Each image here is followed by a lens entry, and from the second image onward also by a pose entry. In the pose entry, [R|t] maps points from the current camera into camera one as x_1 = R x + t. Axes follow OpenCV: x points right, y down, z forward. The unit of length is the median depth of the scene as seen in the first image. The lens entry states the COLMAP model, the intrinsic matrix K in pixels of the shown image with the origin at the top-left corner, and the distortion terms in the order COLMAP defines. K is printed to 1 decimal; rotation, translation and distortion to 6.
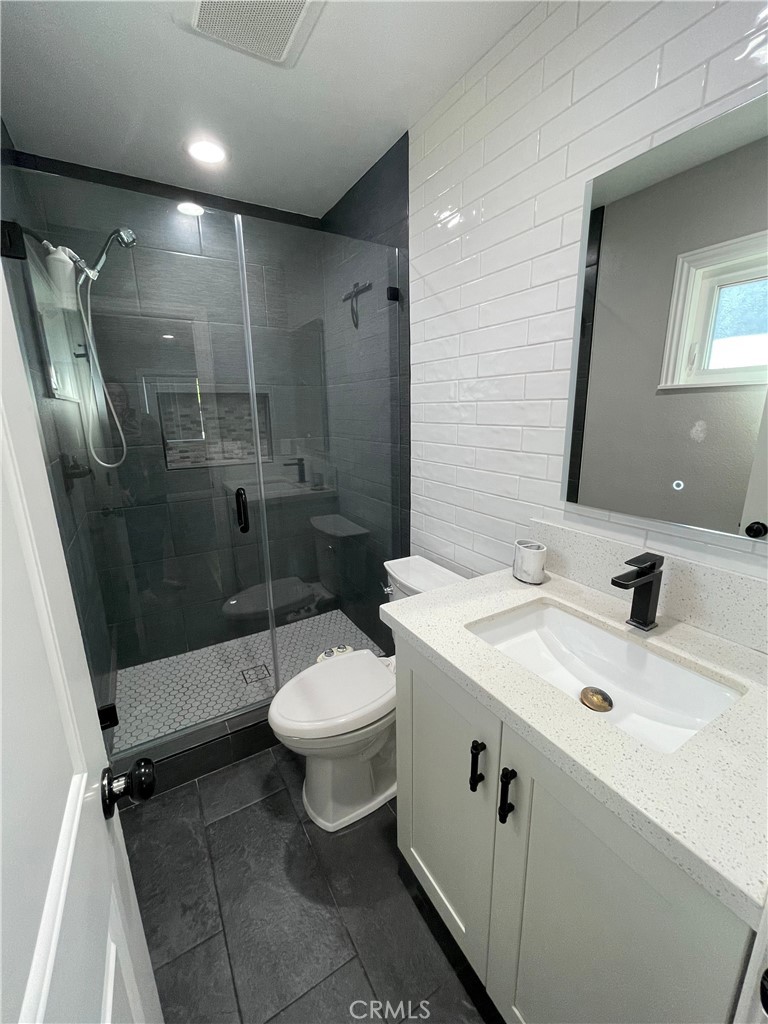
lens RADIAL K [[415.8, 0, 382.5], [0, 415.8, 510.2], [0, 0, 1]] dist [-0.001274, 0.000992]
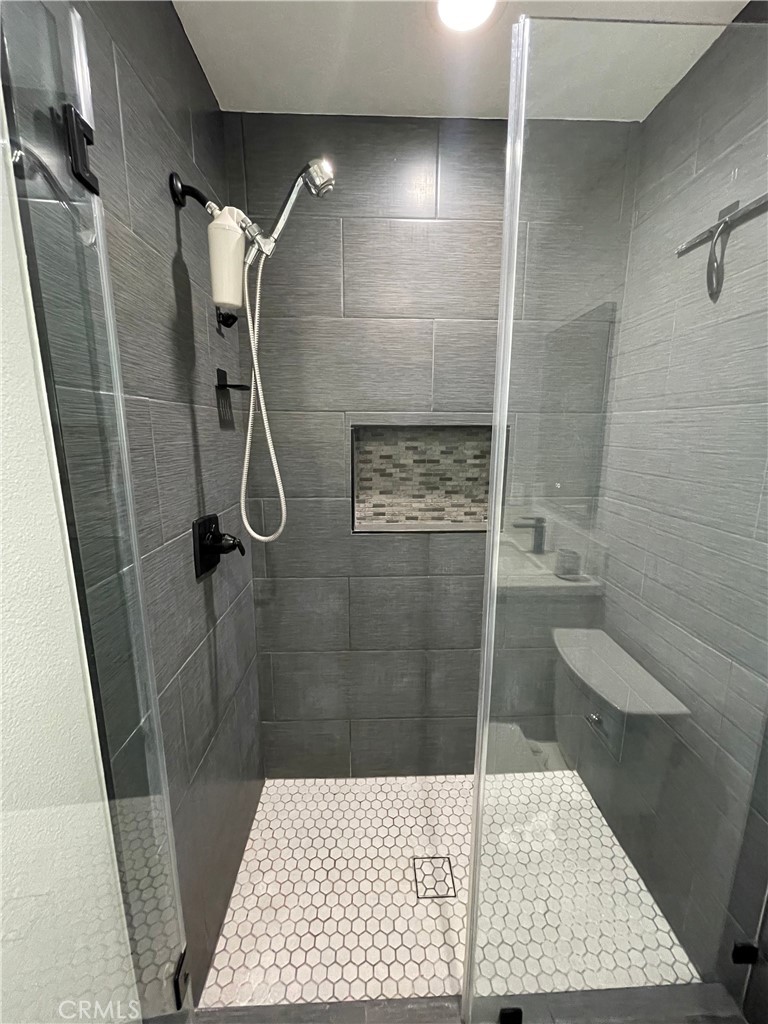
lens RADIAL K [[415.8, 0, 382.5], [0, 415.8, 510.2], [0, 0, 1]] dist [-0.001274, 0.000992]
pose [[0.877317, 0.108120, -0.467574, -0.142287], [-0.129066, 0.991552, -0.012885, -0.127938], [0.462231, 0.071652, 0.883860, 0.383620]]
